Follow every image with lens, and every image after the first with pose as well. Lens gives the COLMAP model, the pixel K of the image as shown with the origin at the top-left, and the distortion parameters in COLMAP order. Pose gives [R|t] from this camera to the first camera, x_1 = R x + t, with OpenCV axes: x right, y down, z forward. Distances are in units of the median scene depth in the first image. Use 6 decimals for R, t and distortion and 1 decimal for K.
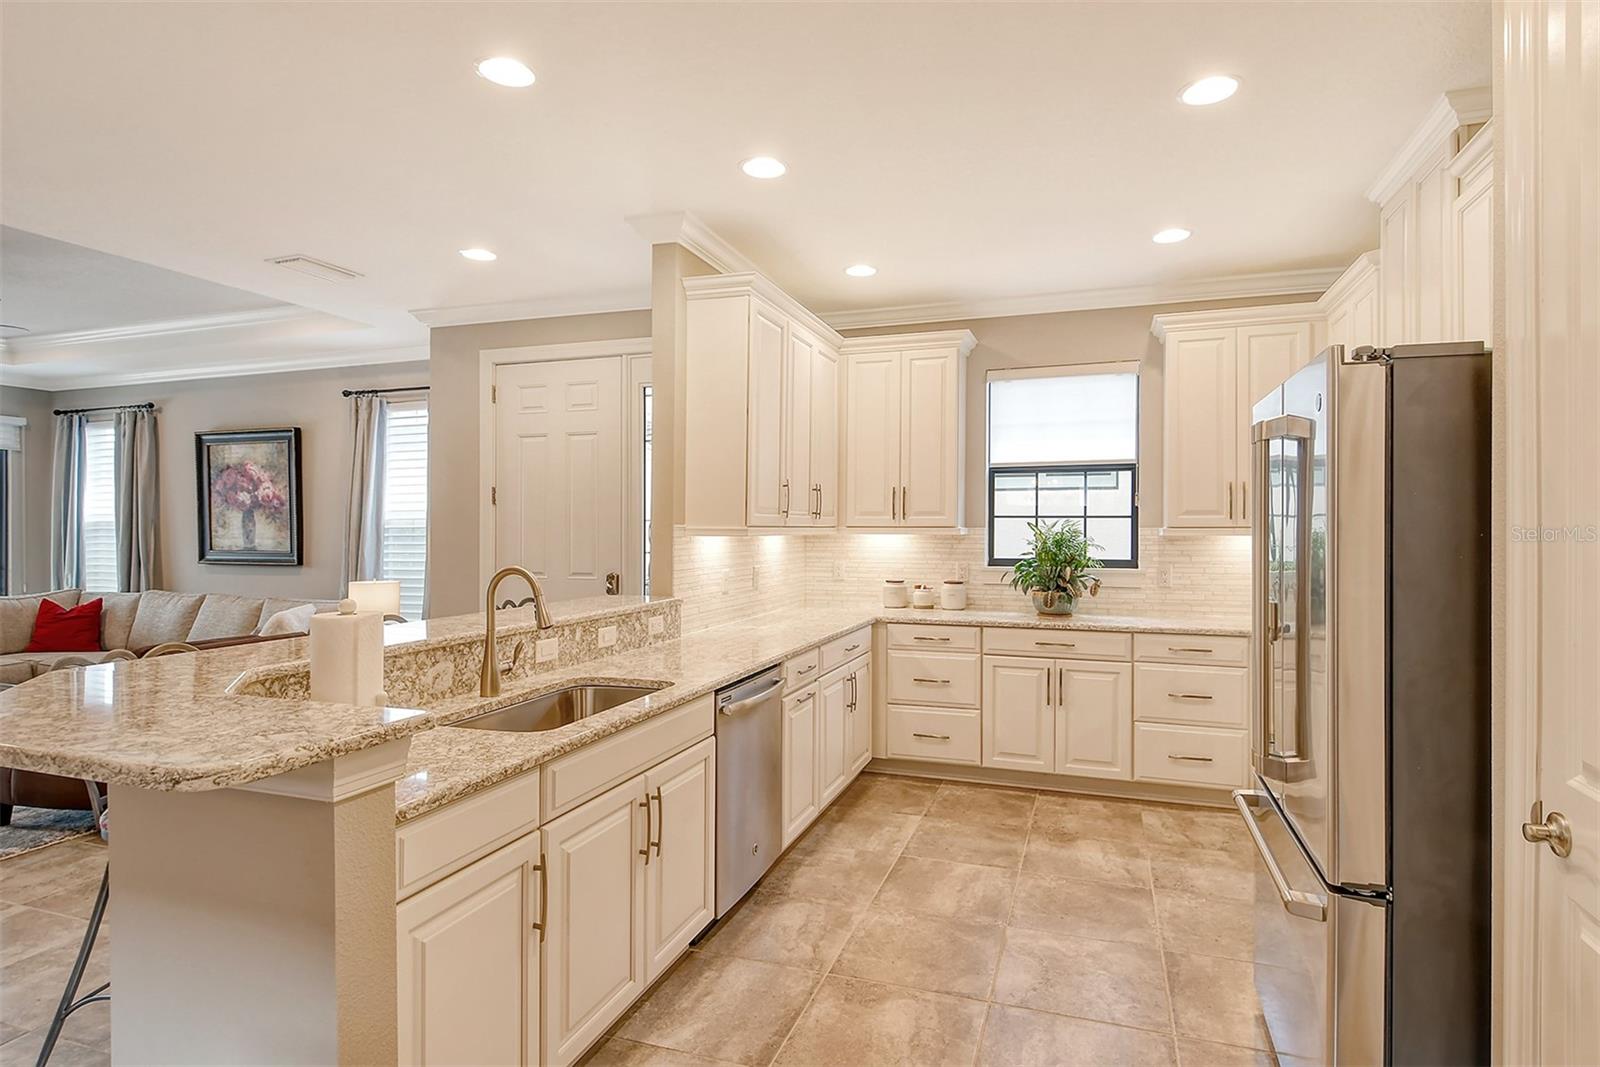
lens RADIAL K [[844.0, 0, 809.1], [0, 844.0, 528.8], [0, 0, 1]] dist [0.054865, -0.046519]
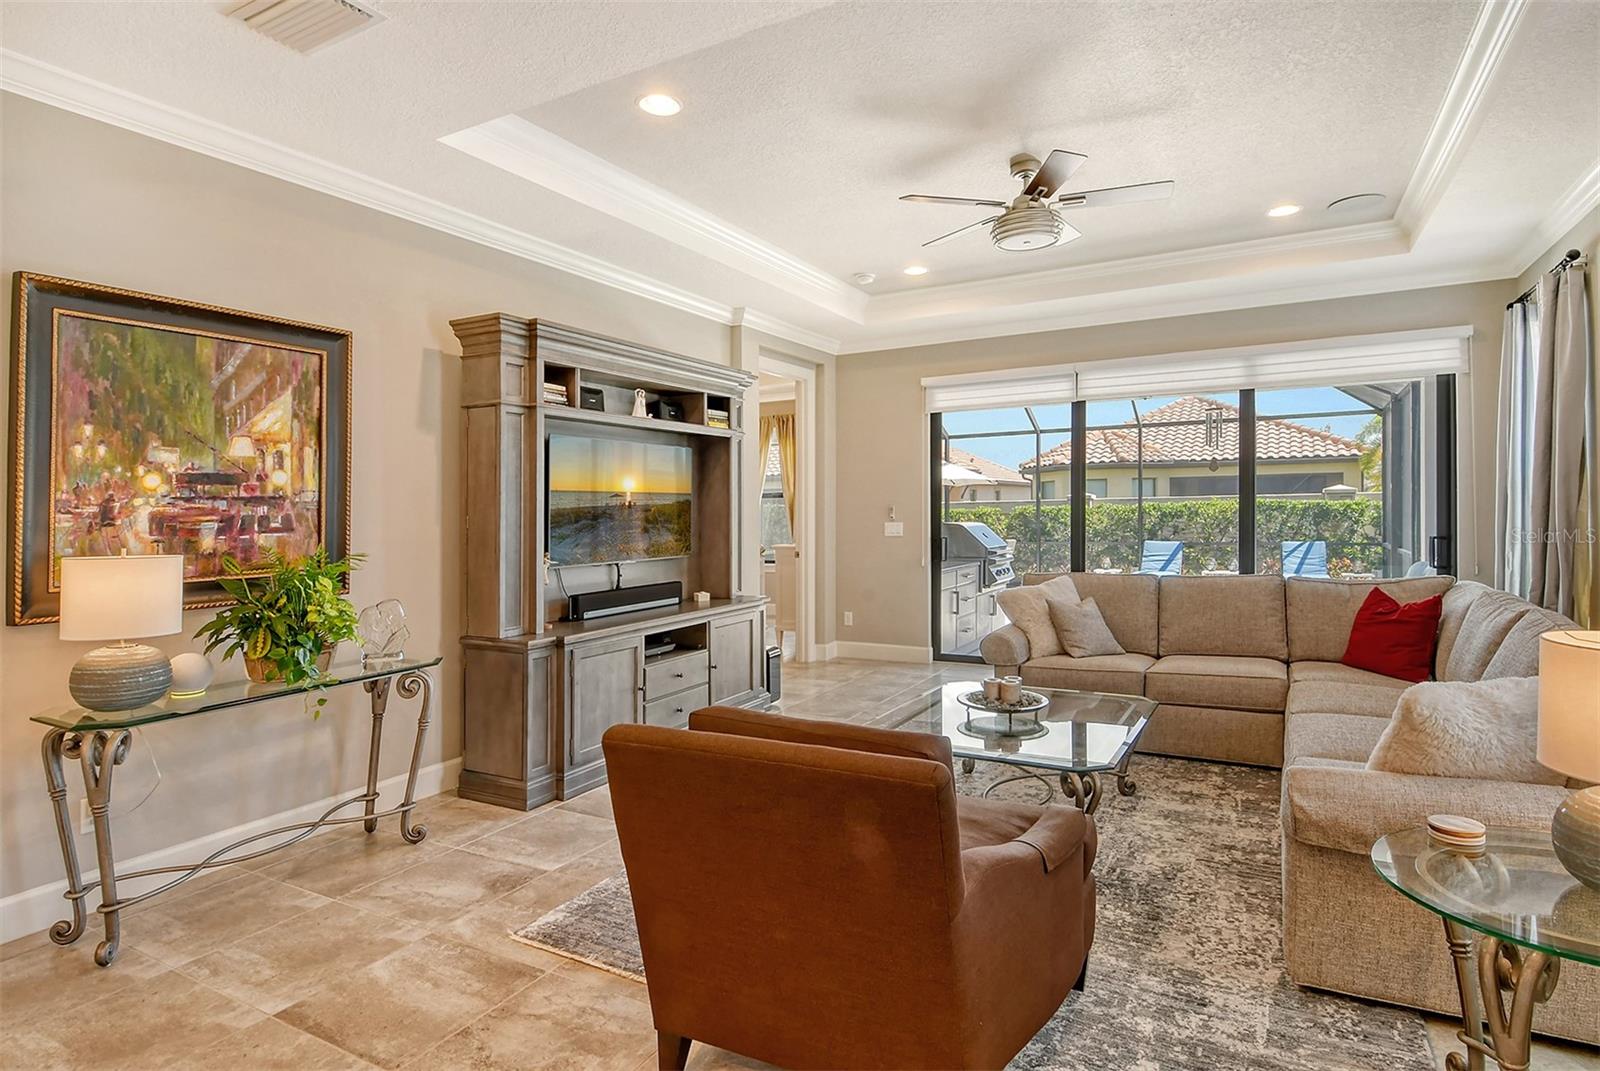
lens RADIAL K [[846.8, 0, 811.2], [0, 846.8, 514.7], [0, 0, 1]] dist [0.014565, -0.017656]
pose [[-0.163446, 0.011350, -0.986487, -0.234327], [0.017043, 0.999817, 0.008680, 0.016261], [0.986405, -0.015394, -0.163610, 0.926721]]
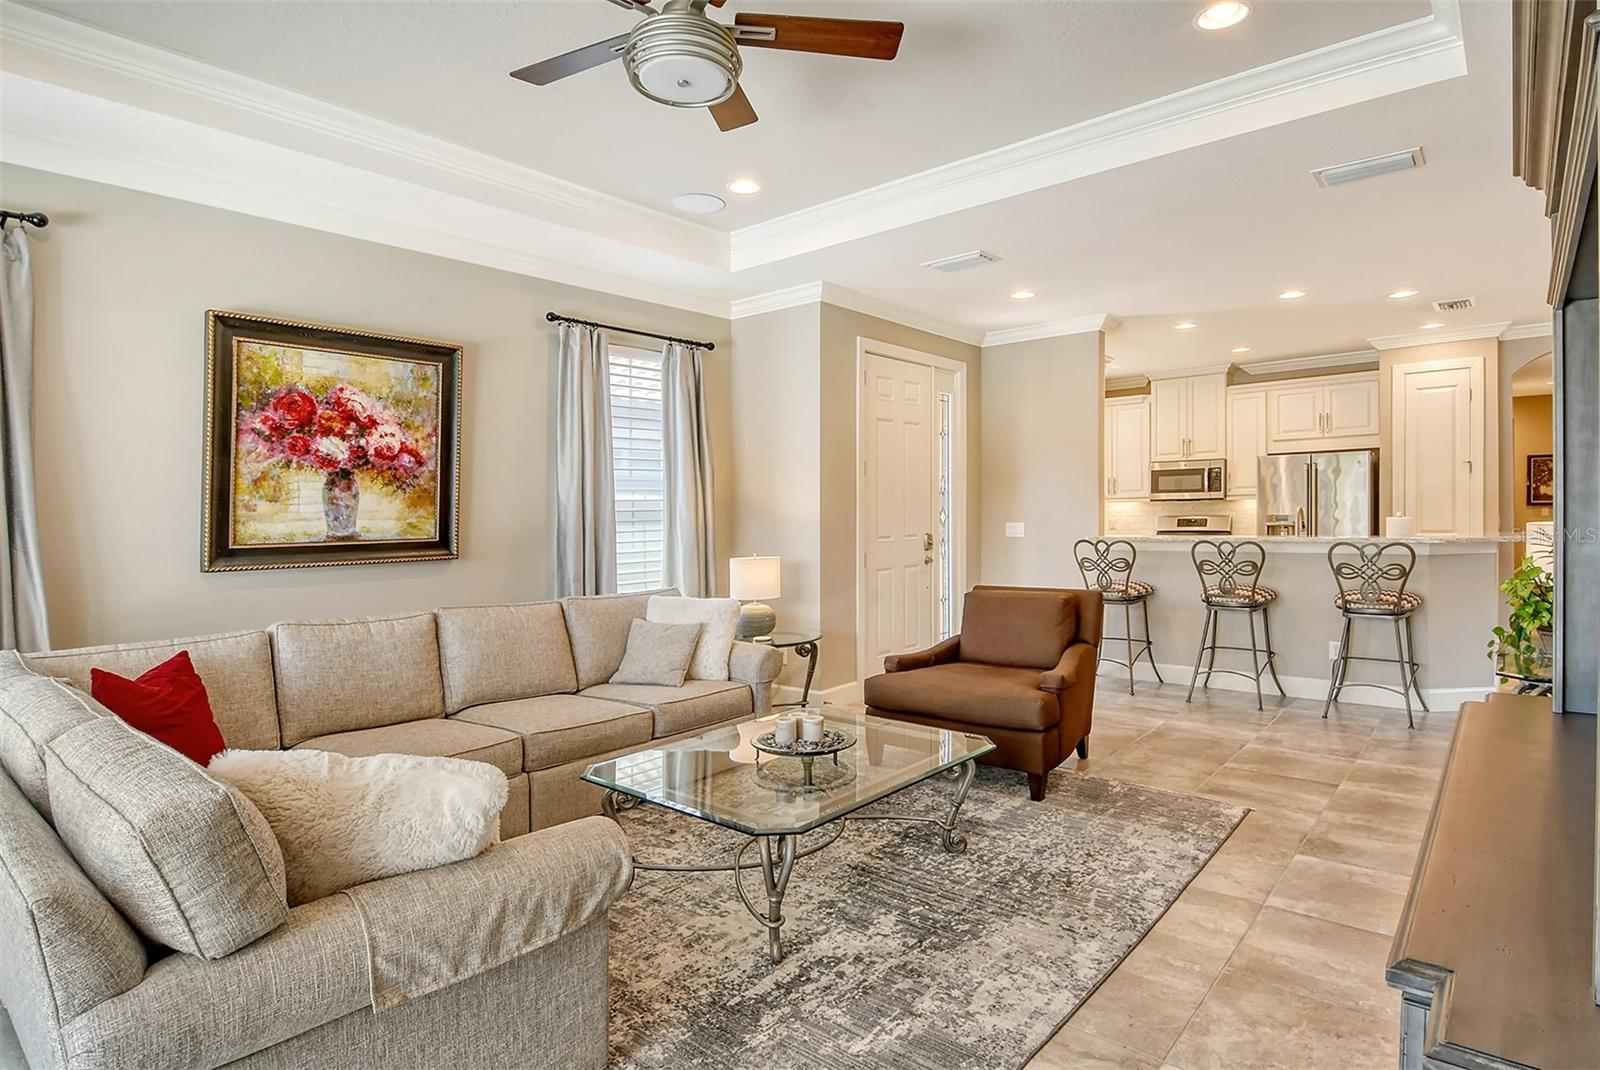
lens RADIAL K [[856.7, 0, 815.3], [0, 856.7, 520.6], [0, 0, 1]] dist [0.027559, -0.025849]
pose [[0.352310, -0.013348, 0.935788, -1.586783], [0.019613, 0.999784, 0.006877, 0.021349], [-0.935678, 0.015931, 0.352496, 0.729206]]
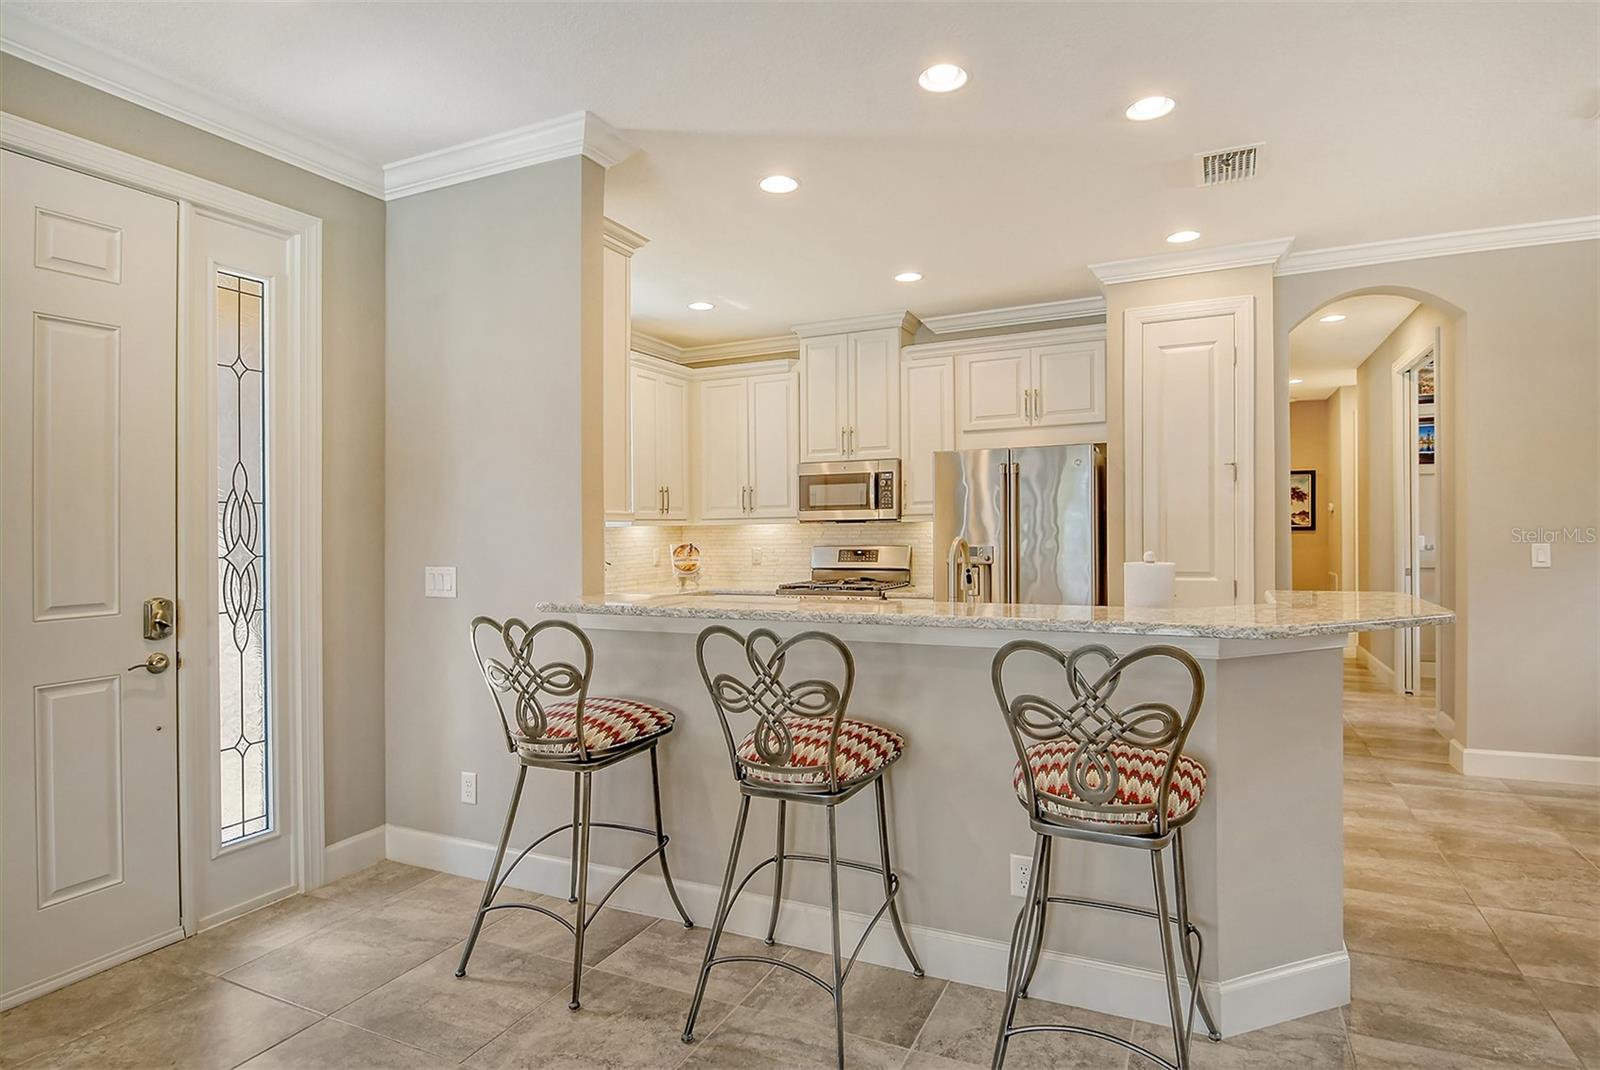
lens RADIAL K [[845.1, 0, 832.5], [0, 845.1, 528.0], [0, 0, 1]] dist [0.015884, 0.010444]
pose [[0.089188, 0.000161, 0.996015, -0.749657], [0.016354, 0.999865, -0.001626, 0.016478], [-0.995881, 0.016434, 0.089174, 0.547747]]
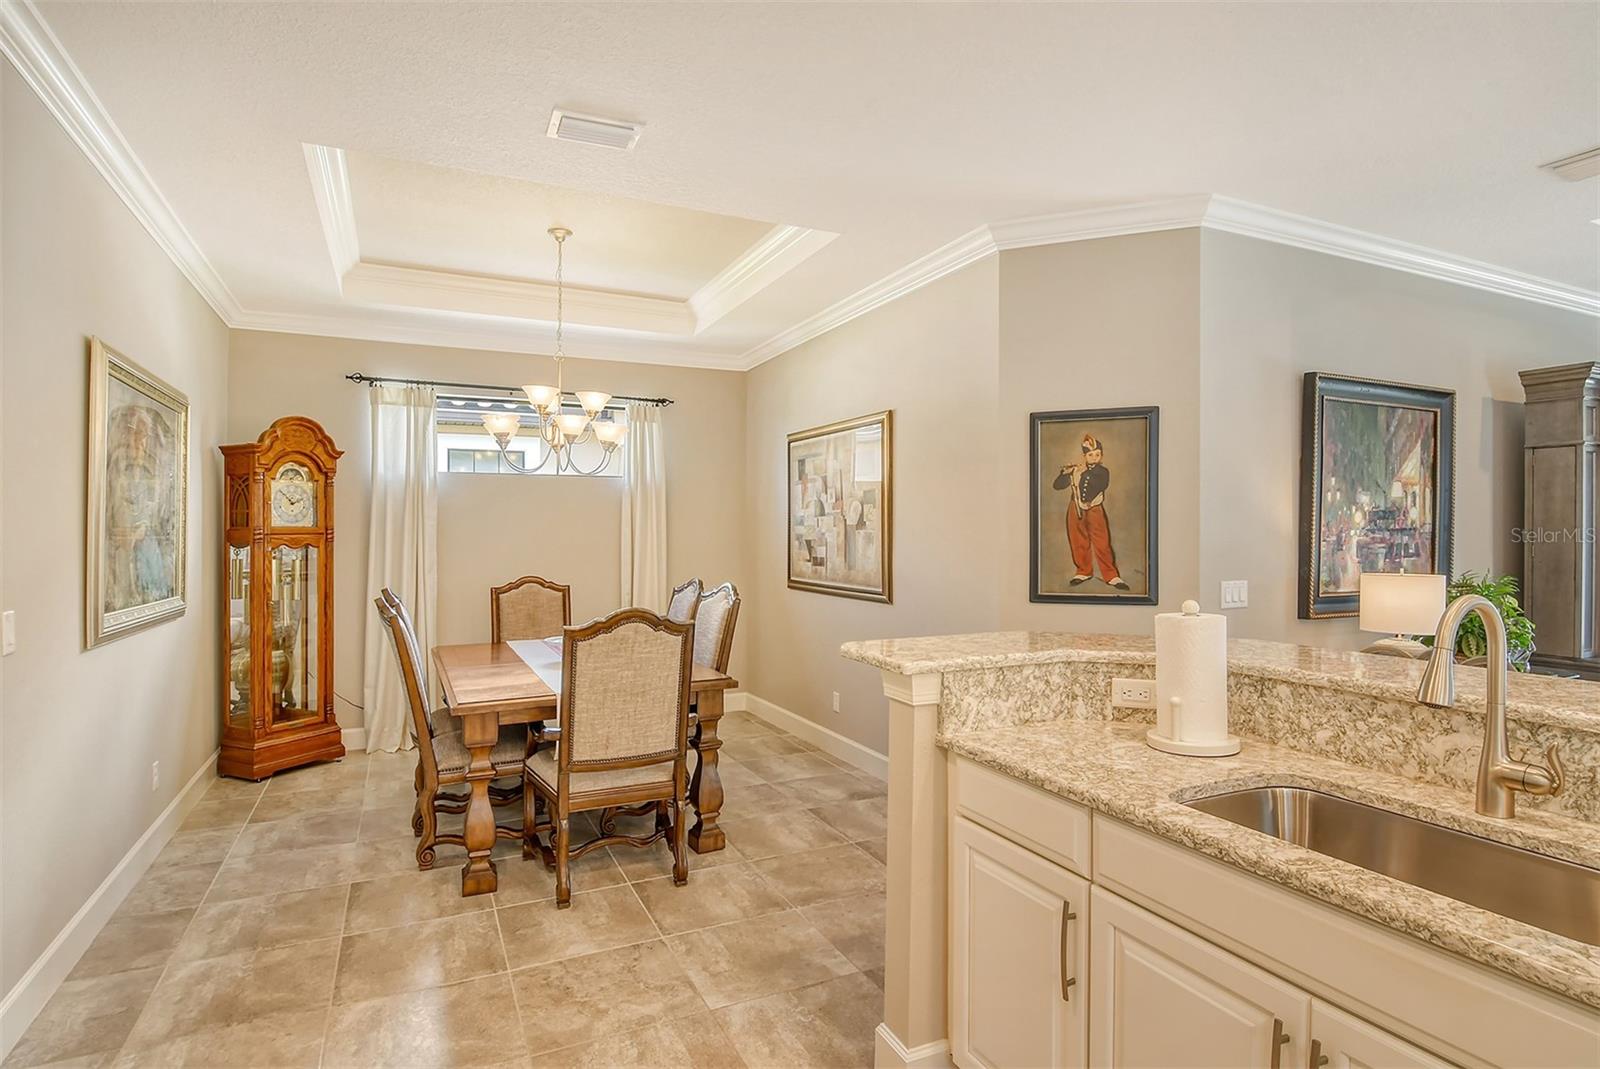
lens RADIAL K [[847.0, 0, 824.4], [0, 847.0, 532.0], [0, 0, 1]] dist [0.012304, -0.022847]
pose [[-0.703242, 0.004631, -0.710935, 0.189468], [0.004015, 0.999989, 0.002542, -0.000855], [0.710939, -0.001067, -0.703253, 0.564019]]
